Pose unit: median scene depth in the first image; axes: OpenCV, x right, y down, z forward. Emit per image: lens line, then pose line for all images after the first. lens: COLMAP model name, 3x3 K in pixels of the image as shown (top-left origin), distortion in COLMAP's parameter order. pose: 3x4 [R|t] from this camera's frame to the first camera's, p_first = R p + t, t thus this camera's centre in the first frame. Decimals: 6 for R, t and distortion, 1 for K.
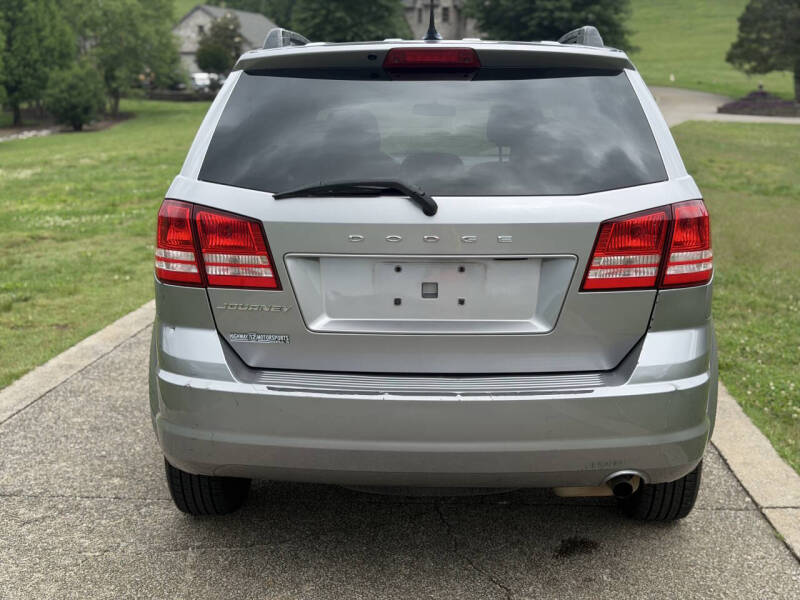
lens RADIAL K [[1121.8, 0, 400.0], [0, 1121.8, 300.0], [0, 0, 1]] dist [0.118693, -0.022574]
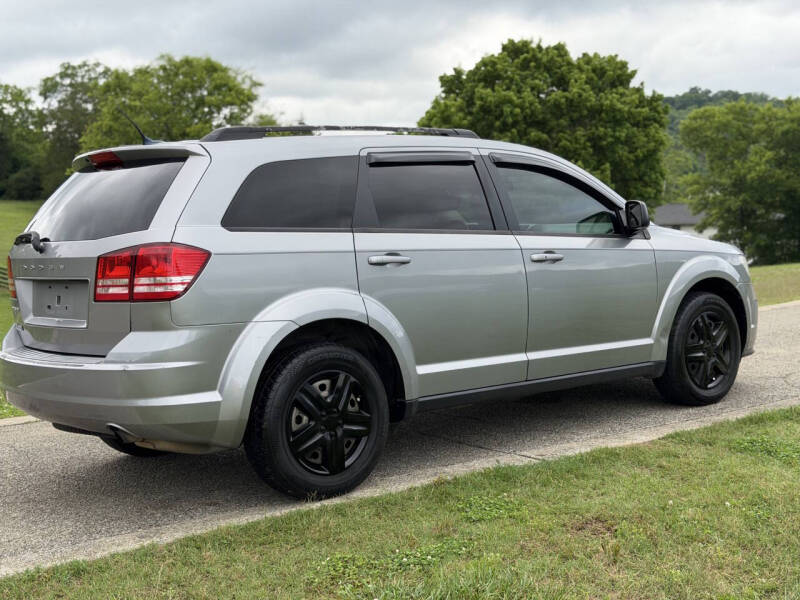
lens RADIAL K [[1121.8, 0, 400.0], [0, 1121.8, 300.0], [0, 0, 1]] dist [0.118693, -0.022574]
pose [[0.693422, 0.016838, -0.720335, 1.559562], [-0.072297, 0.996308, -0.046307, 0.031491], [0.716895, 0.084188, 0.692079, 0.220584]]
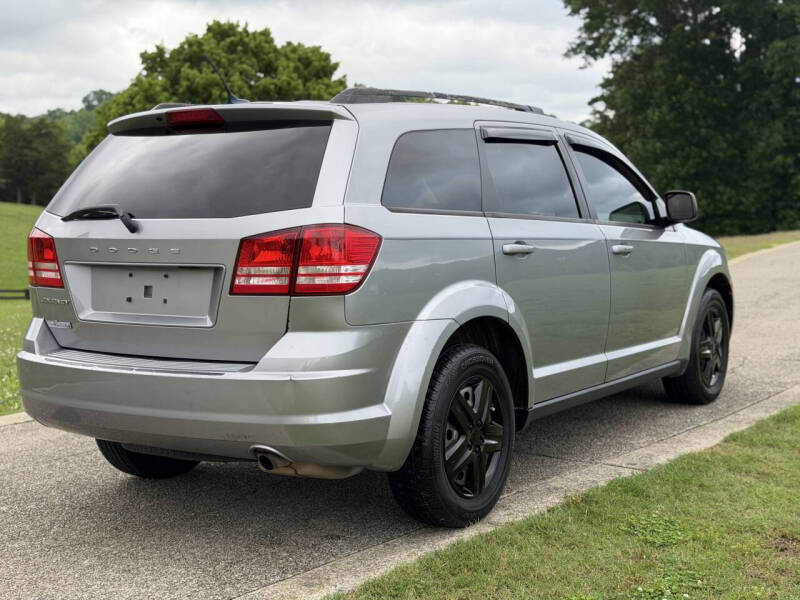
lens RADIAL K [[1121.8, 0, 400.0], [0, 1121.8, 300.0], [0, 0, 1]] dist [0.118693, -0.022574]
pose [[0.869446, 0.031135, -0.493046, 0.929053], [-0.067339, 0.996166, -0.055841, 0.054588], [0.489417, 0.081751, 0.868209, 0.010334]]
